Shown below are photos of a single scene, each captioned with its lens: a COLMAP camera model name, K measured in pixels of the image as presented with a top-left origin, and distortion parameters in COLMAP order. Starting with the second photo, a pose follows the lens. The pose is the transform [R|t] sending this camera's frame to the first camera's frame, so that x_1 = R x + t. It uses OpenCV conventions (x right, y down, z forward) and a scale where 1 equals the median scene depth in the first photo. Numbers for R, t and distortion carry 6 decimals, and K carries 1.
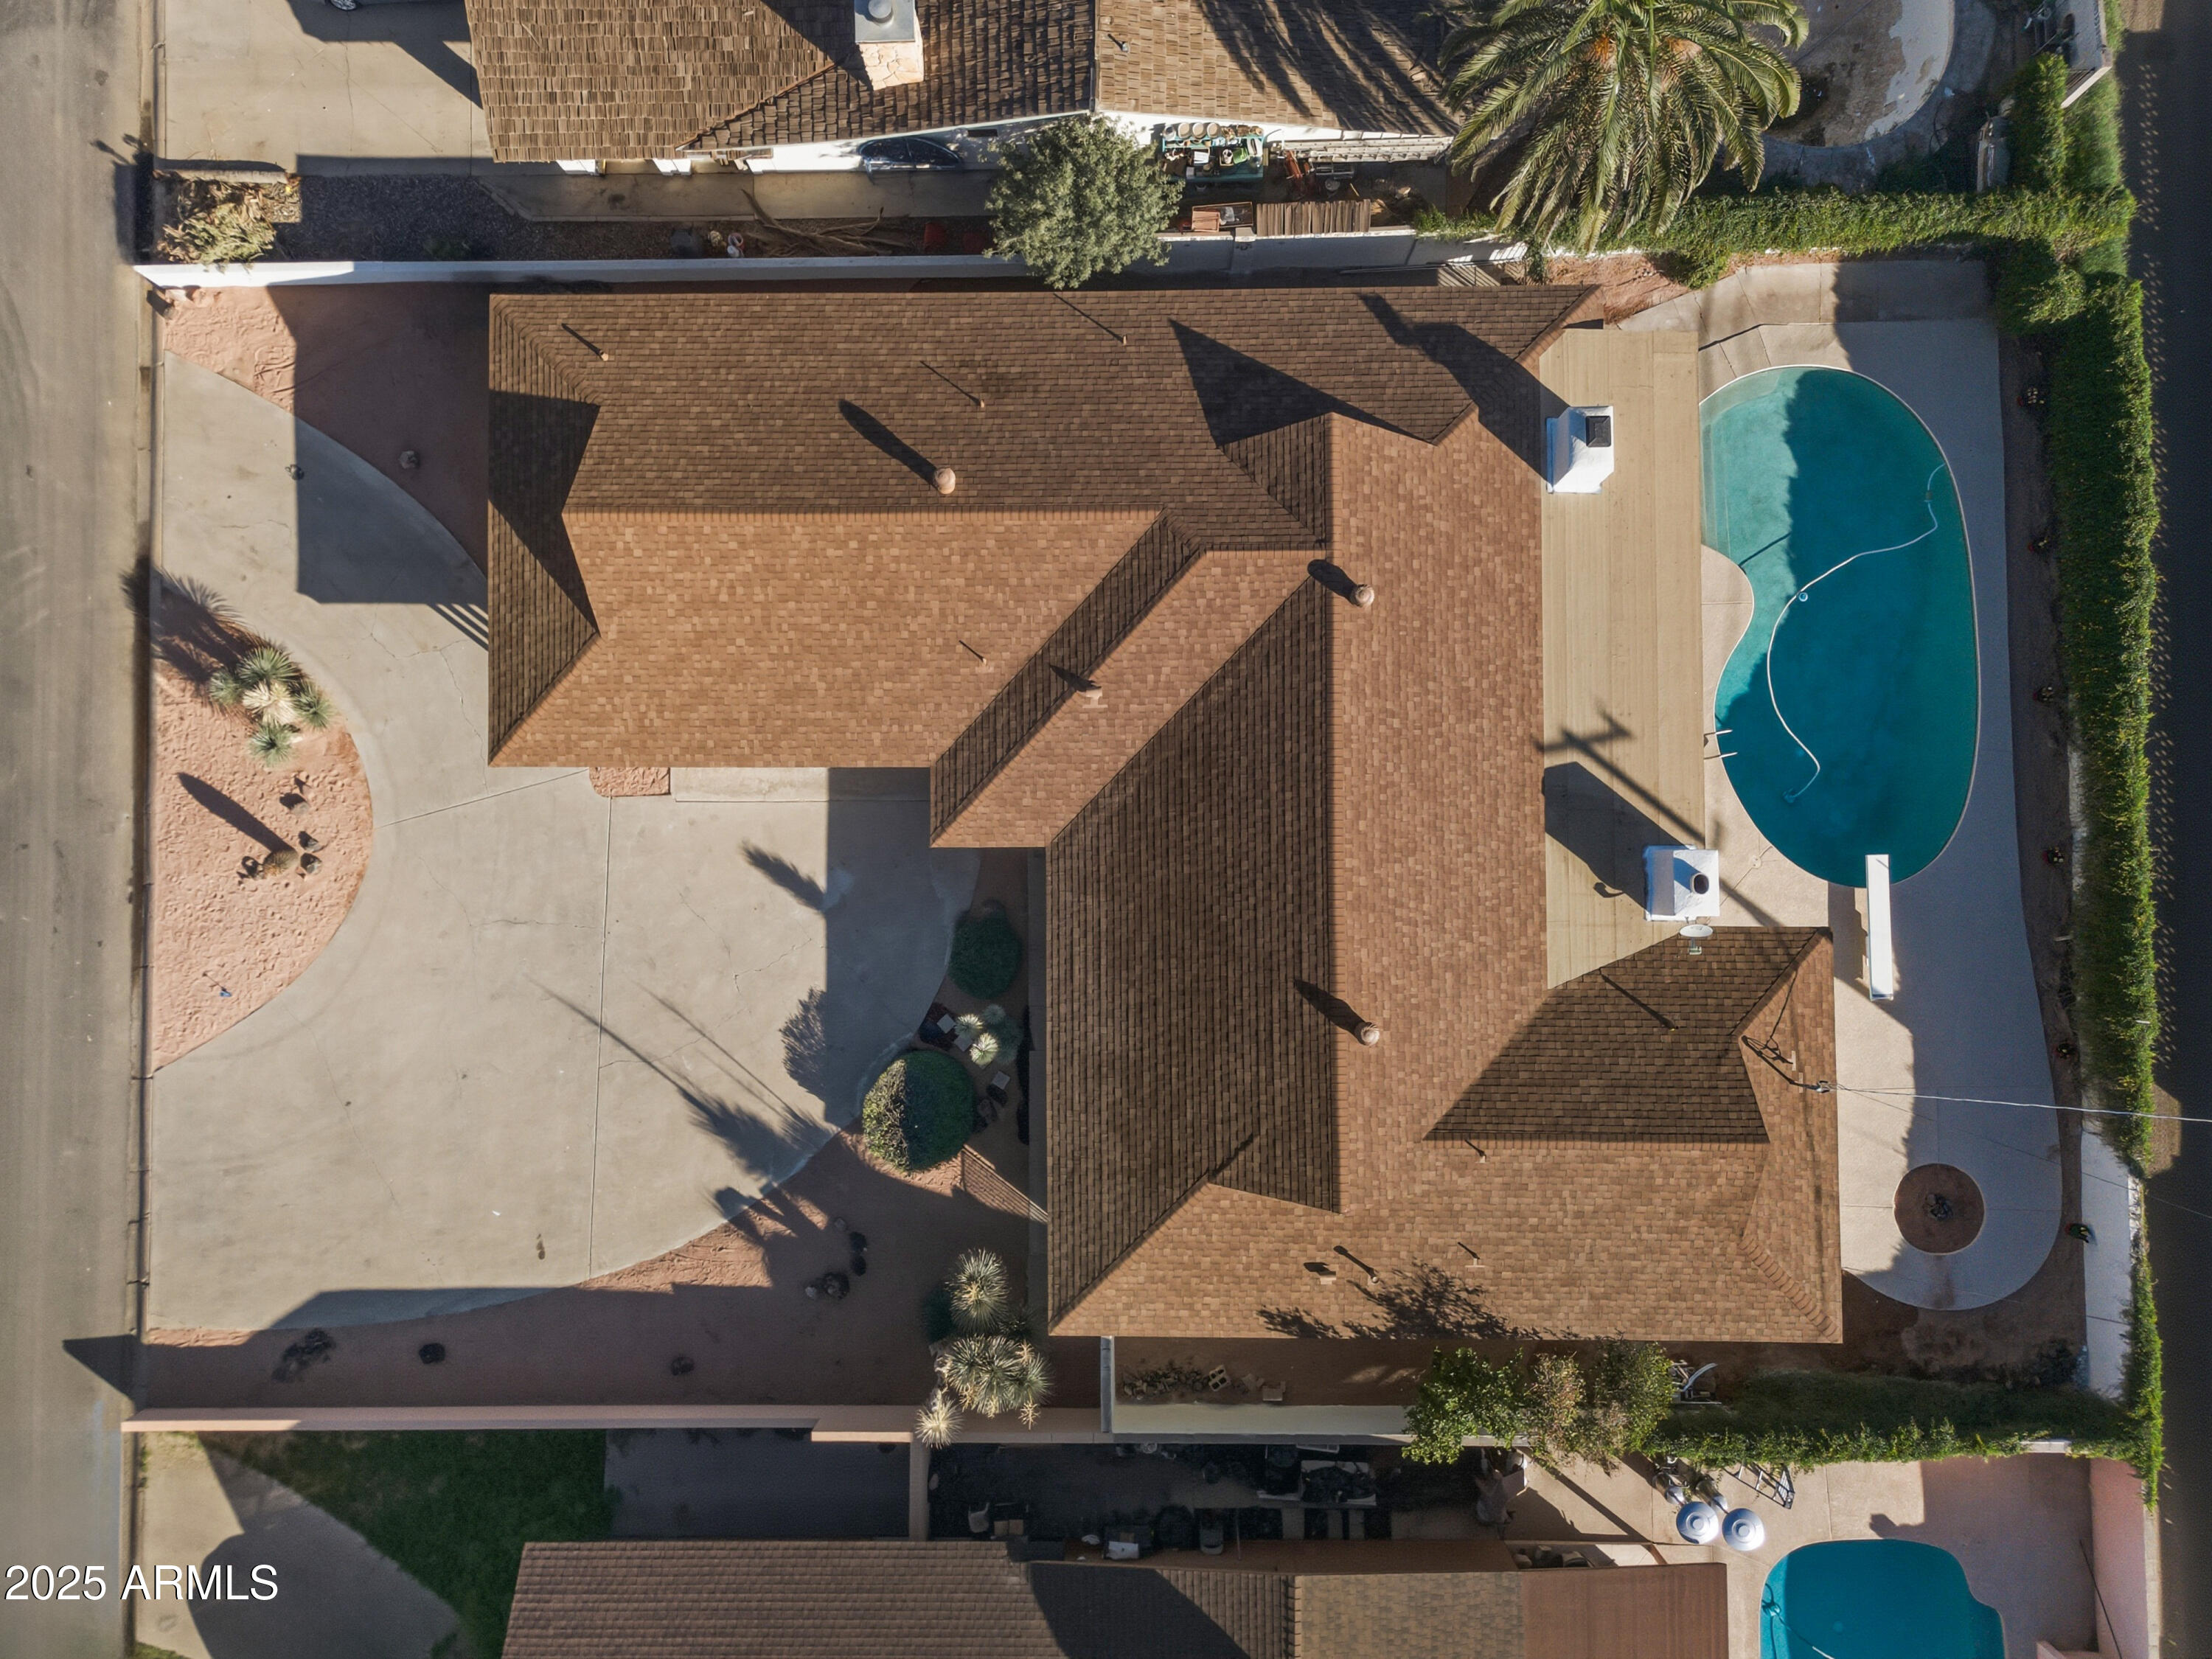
lens RADIAL K [[1526.4, 0, 1106.0], [0, 1526.4, 829.5], [0, 0, 1]] dist [0.057361, -0.081302]
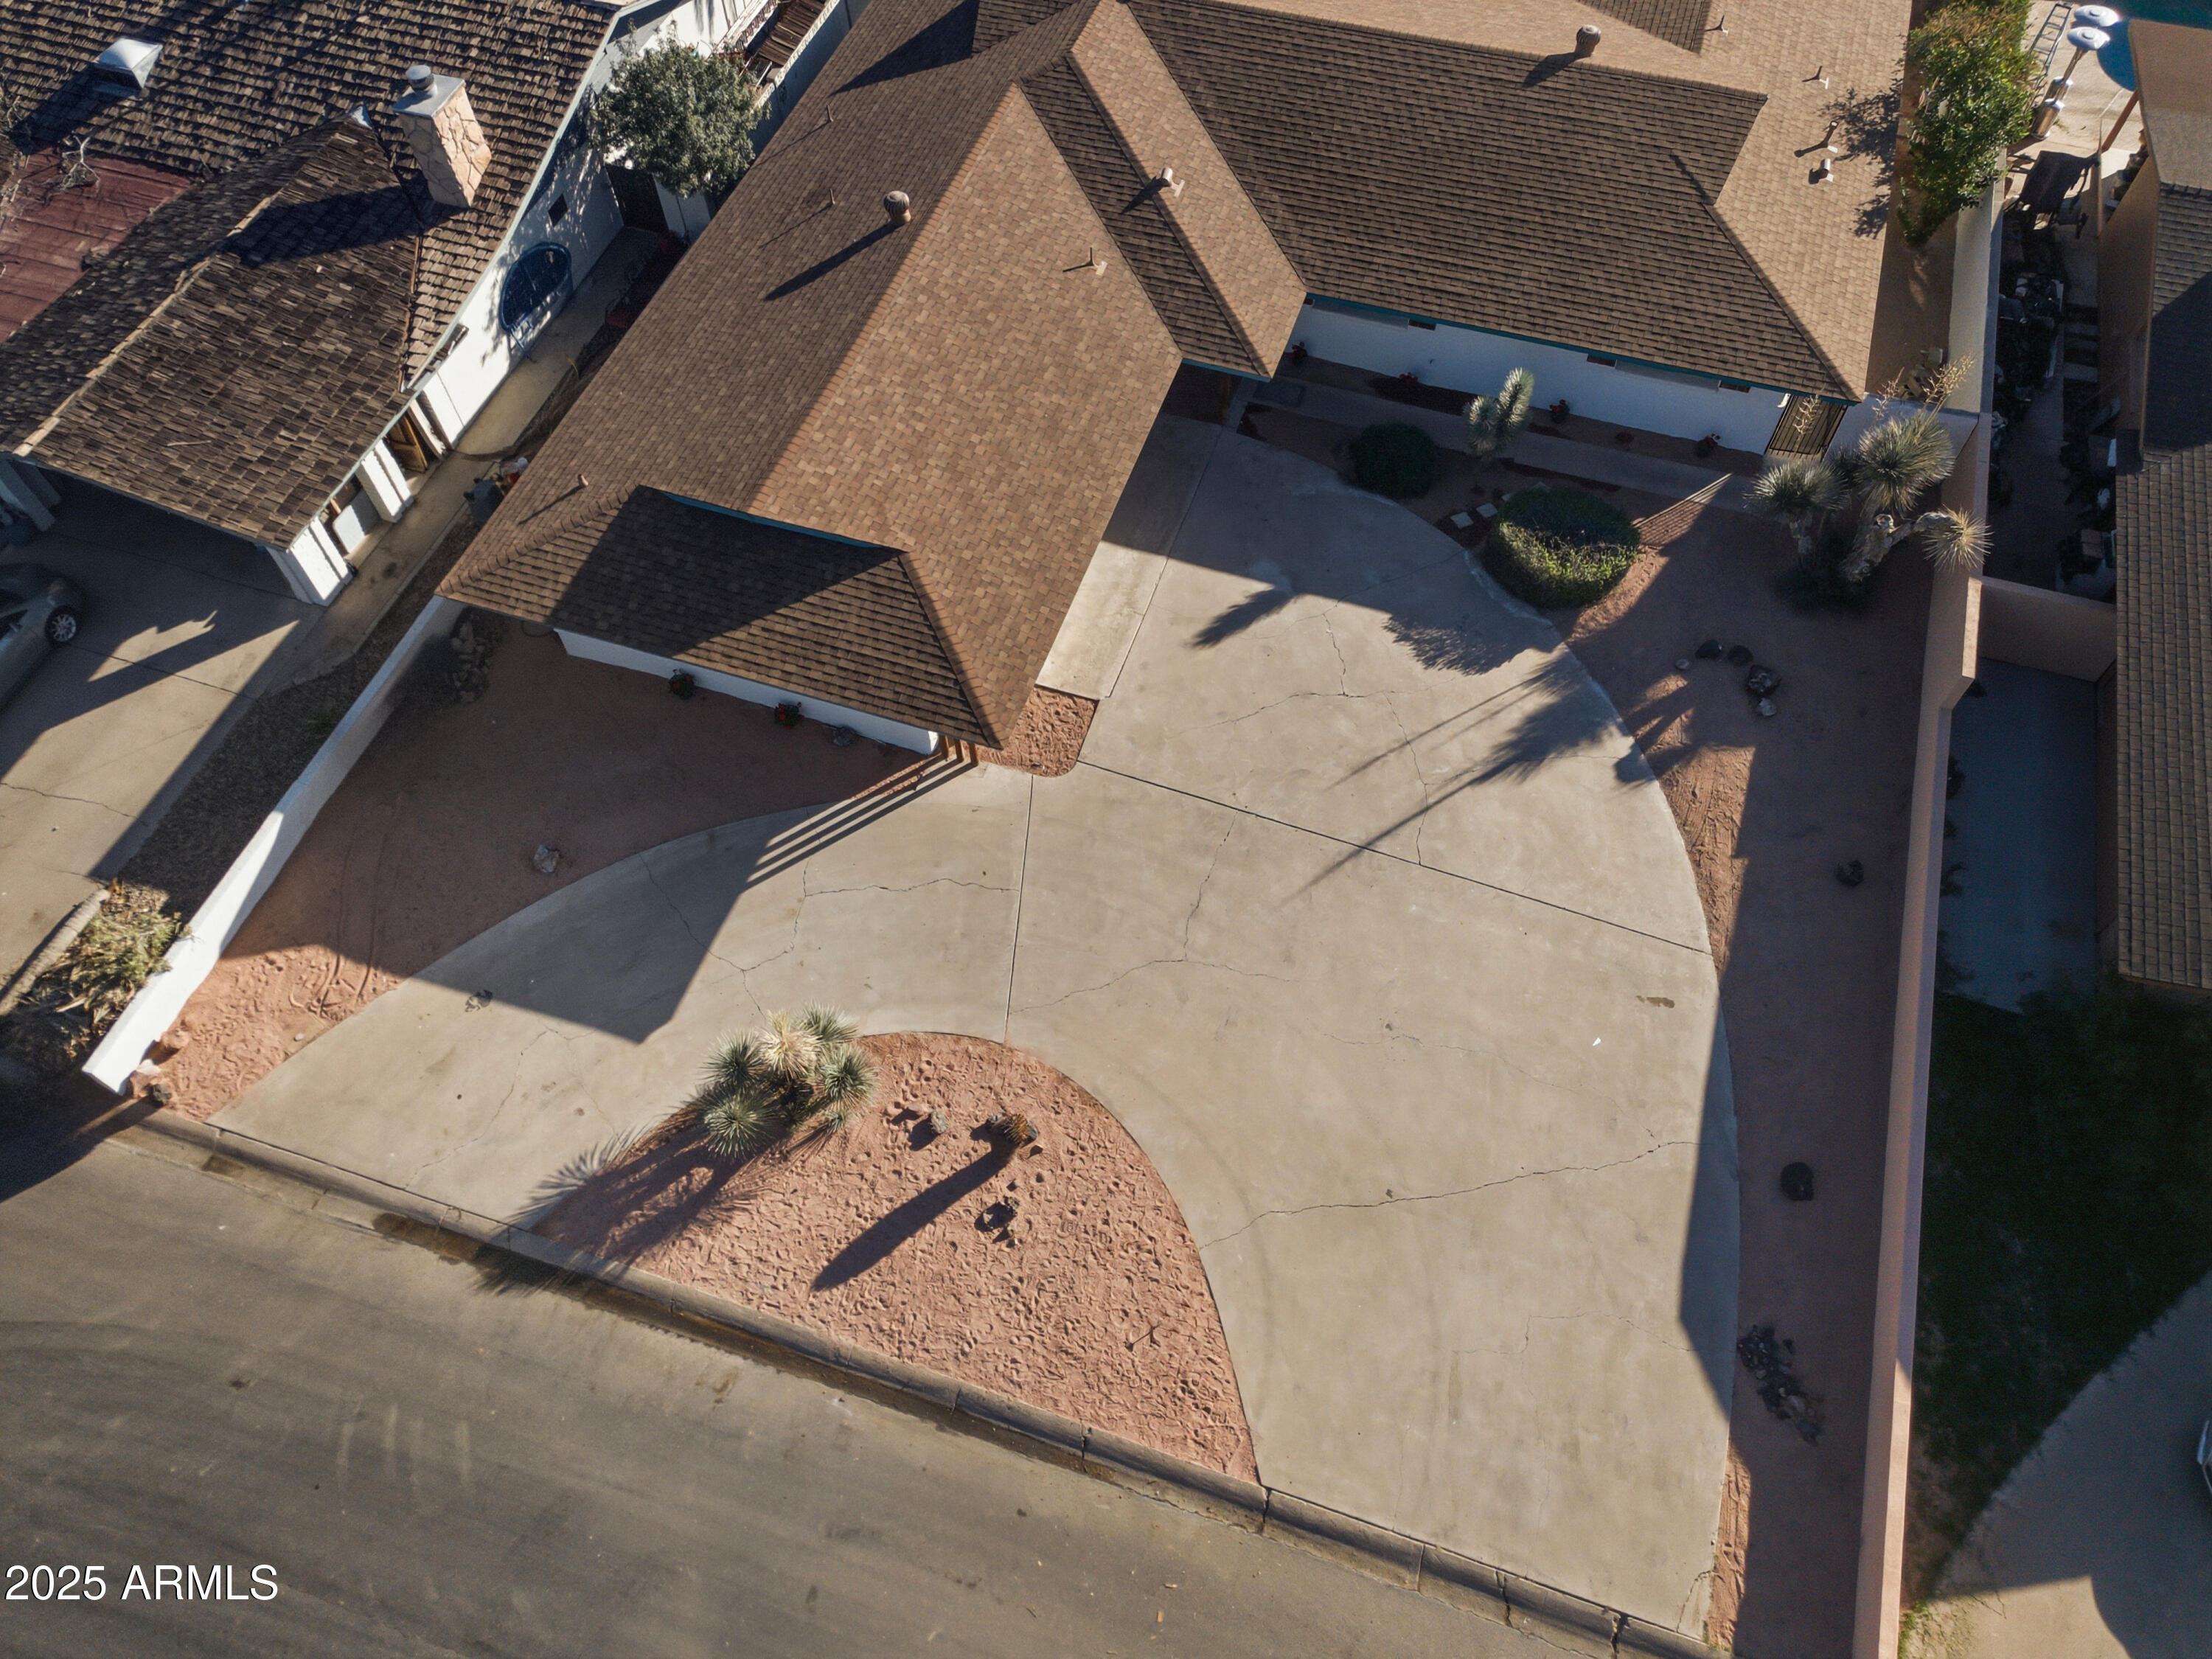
lens RADIAL K [[1544.0, 0, 1097.2], [0, 1544.0, 873.5], [0, 0, 1]] dist [0.065188, -0.088907]
pose [[0.323995, -0.797298, 0.509257, -0.763664], [0.945794, 0.285722, -0.154394, 0.124863], [-0.022408, 0.531675, 0.846652, 0.381005]]
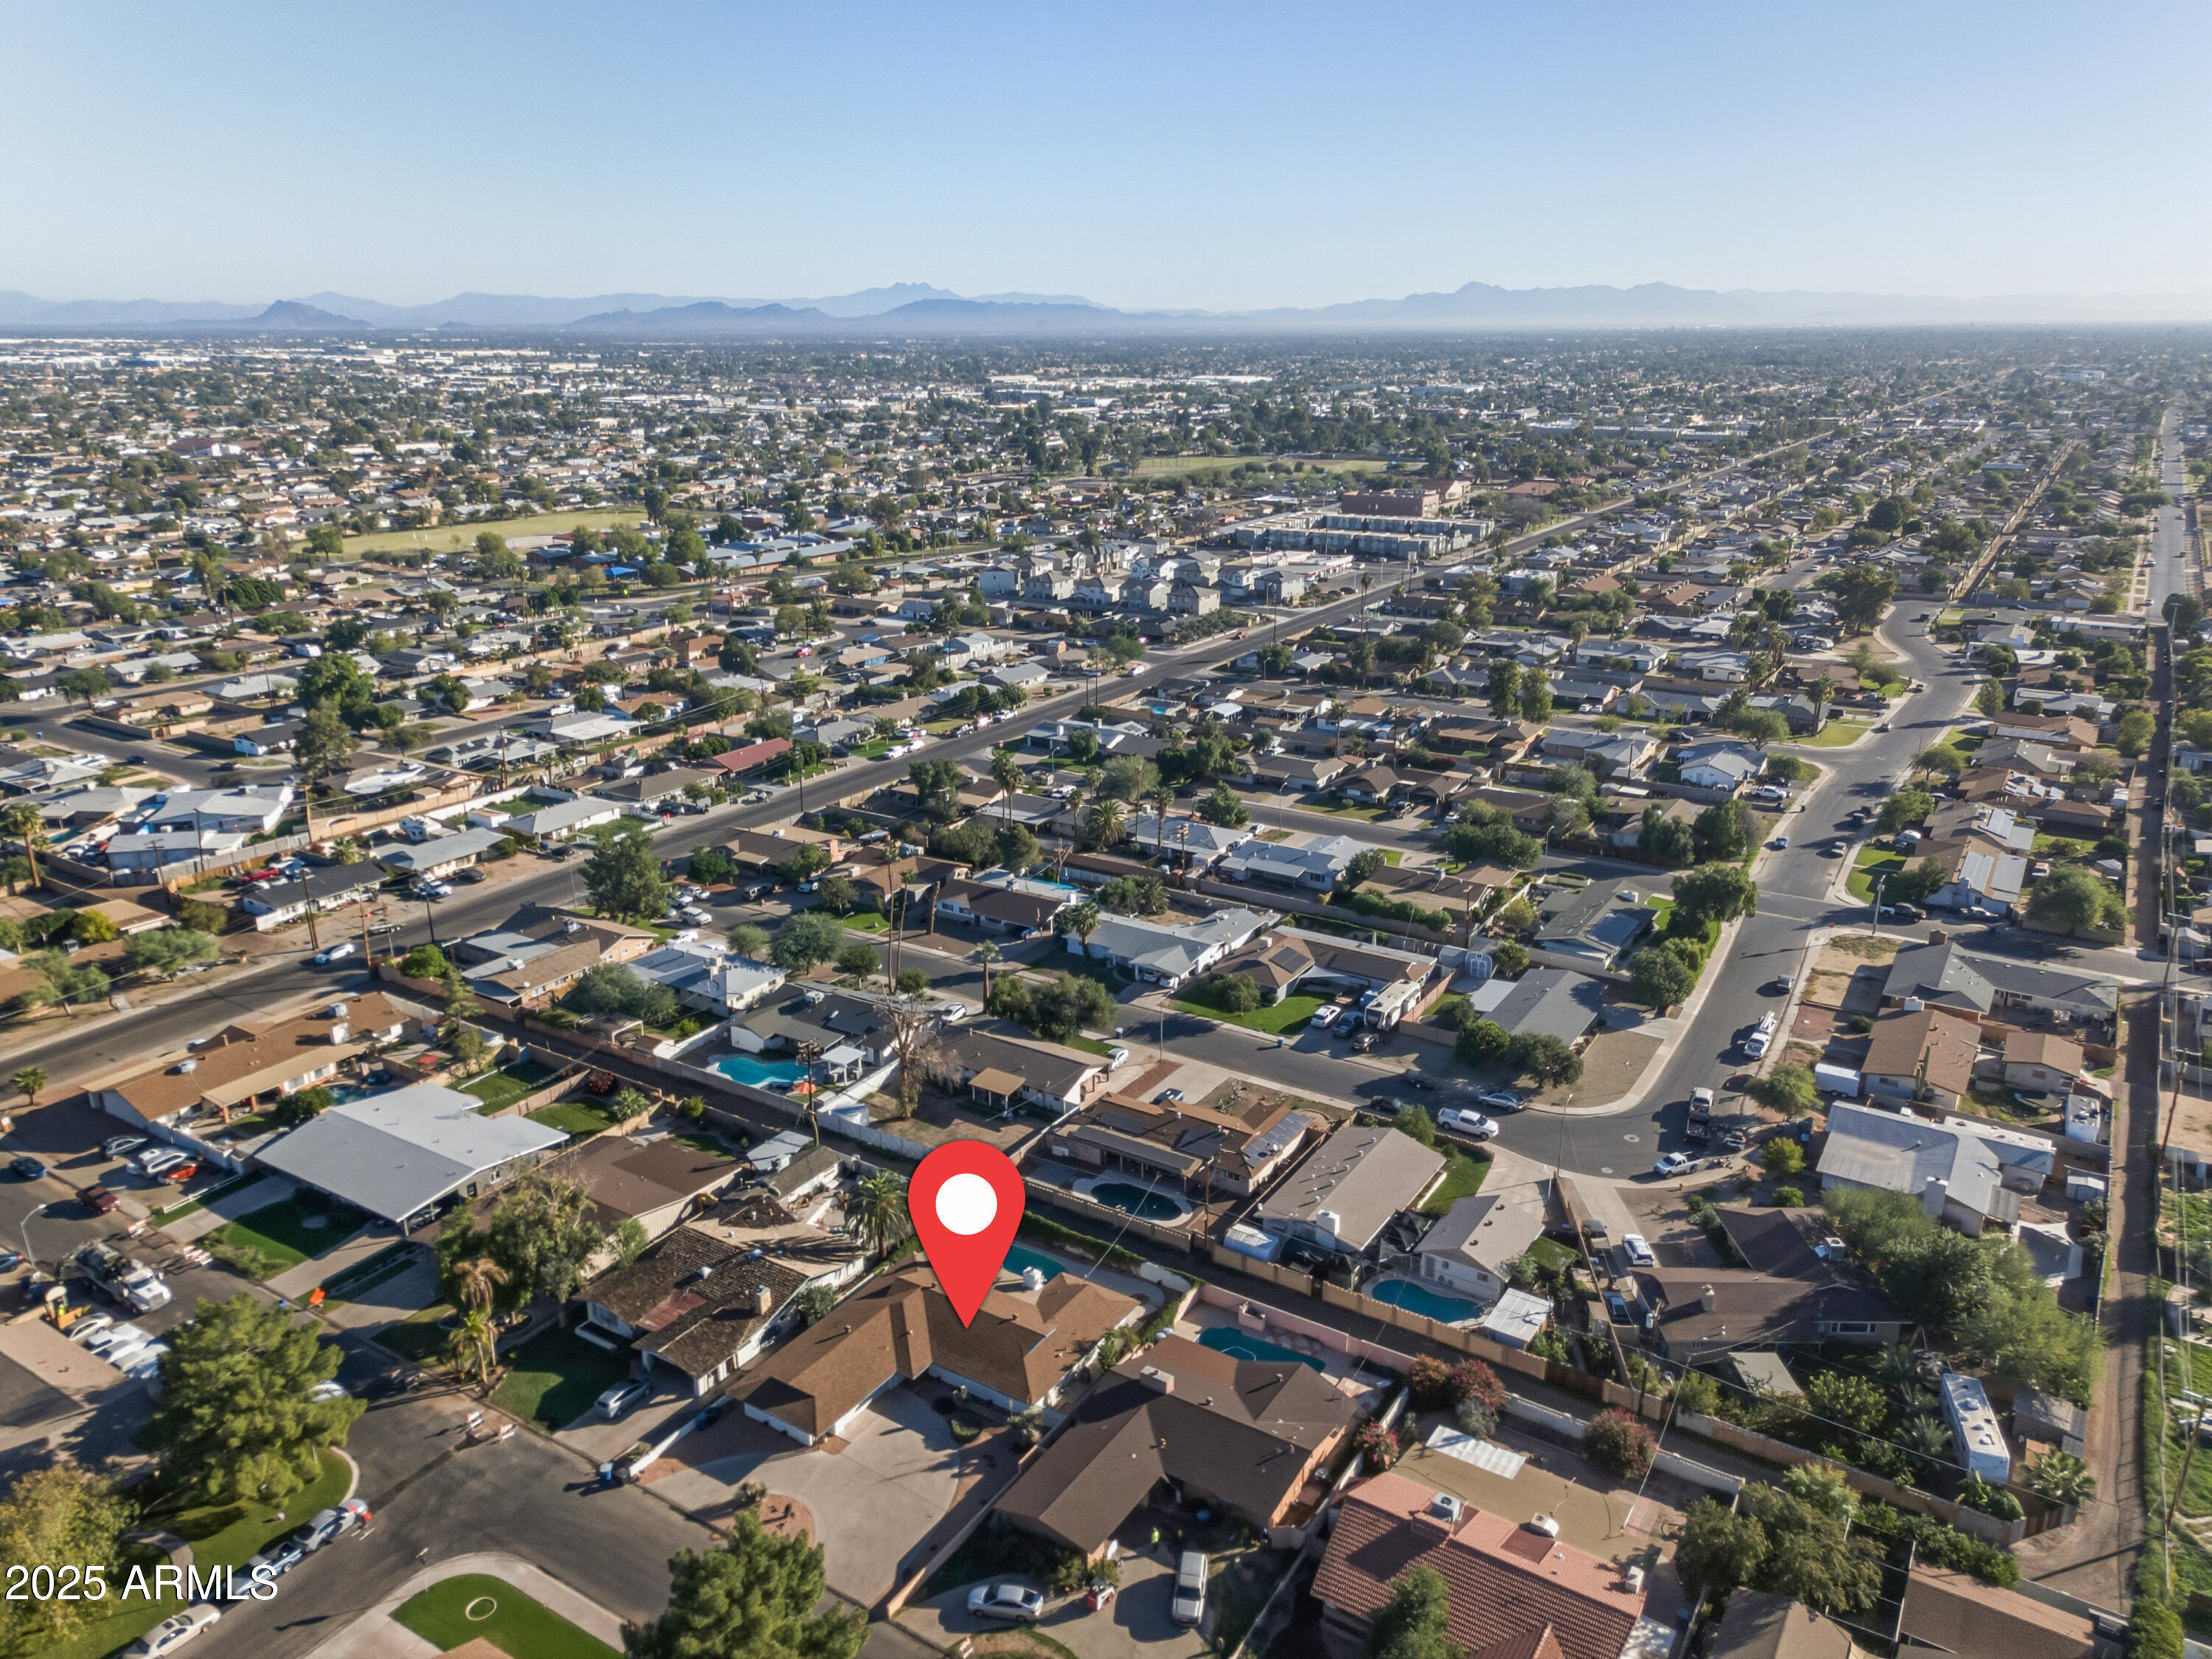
lens RADIAL K [[1526.4, 0, 1106.0], [0, 1526.4, 829.5], [0, 0, 1]] dist [0.057361, -0.081302]
pose [[0.539521, -0.243925, 0.805865, -2.412985], [0.841570, 0.185804, -0.507185, 1.935026], [-0.026018, 0.951828, 0.305525, -1.359796]]
